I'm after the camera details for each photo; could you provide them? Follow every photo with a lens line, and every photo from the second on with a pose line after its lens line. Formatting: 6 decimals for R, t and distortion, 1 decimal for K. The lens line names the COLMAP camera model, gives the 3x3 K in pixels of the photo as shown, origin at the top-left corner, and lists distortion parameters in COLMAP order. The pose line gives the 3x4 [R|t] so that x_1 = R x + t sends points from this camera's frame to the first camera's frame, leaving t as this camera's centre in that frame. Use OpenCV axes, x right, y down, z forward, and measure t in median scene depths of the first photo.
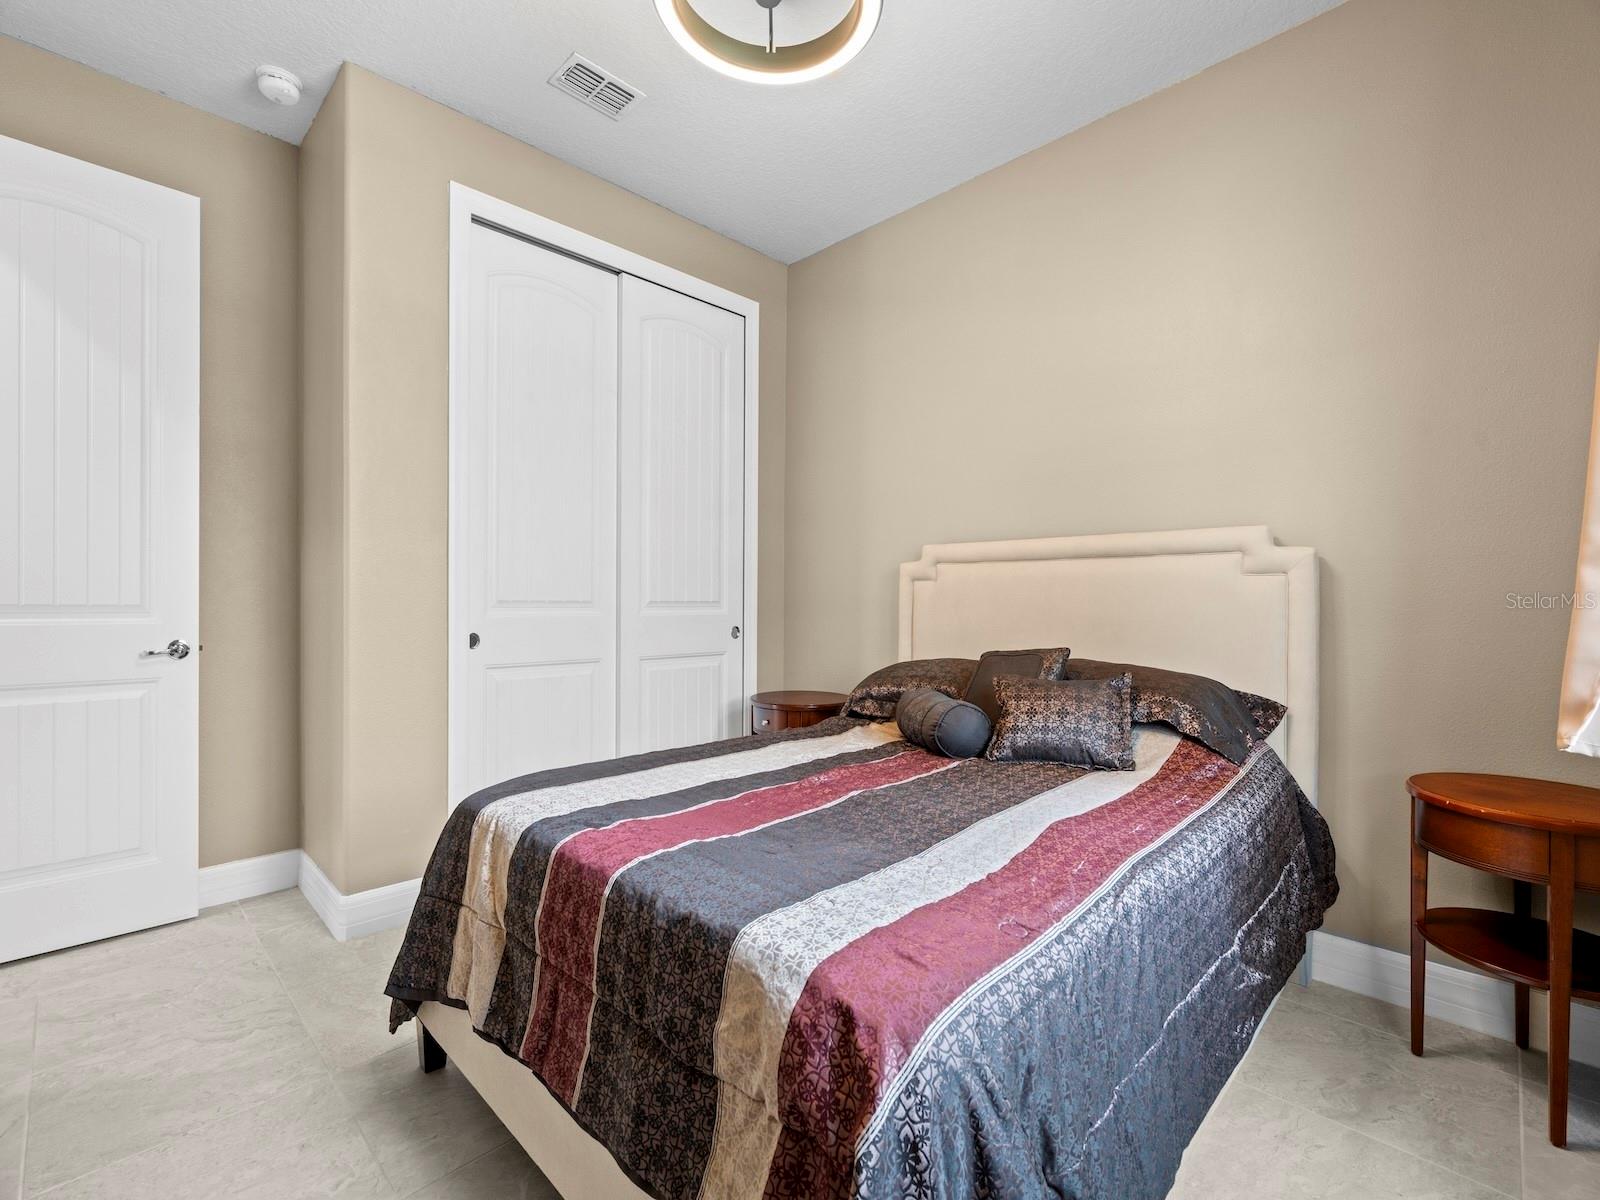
lens RADIAL K [[721.4, 0, 800.0], [0, 721.4, 600.0], [0, 0, 1]] dist [-0.000025, 0.000292]
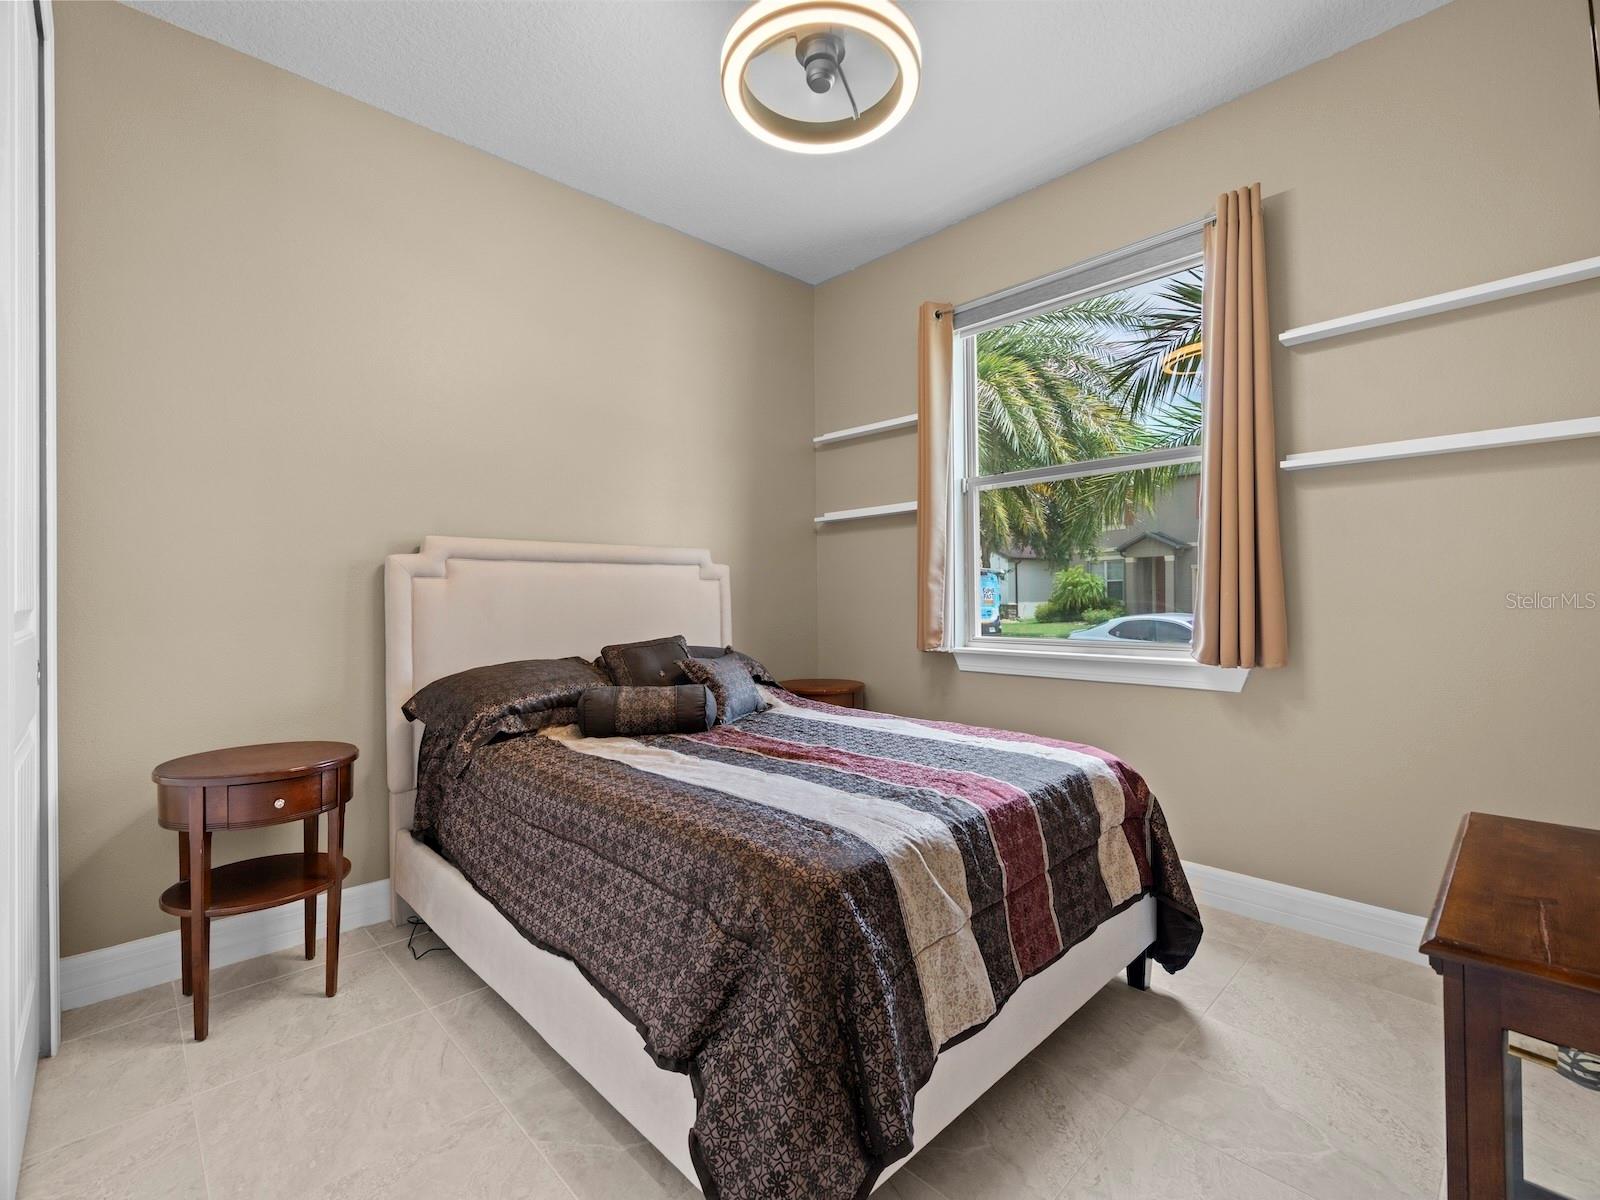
lens RADIAL K [[721.4, 0, 800.0], [0, 721.4, 600.0], [0, 0, 1]] dist [-0.000025, 0.000292]
pose [[0.031657, -0.001347, 0.999498, -0.790986], [0.012190, 0.999925, 0.000962, 0.004684], [-0.999424, 0.012154, 0.031671, 0.664859]]
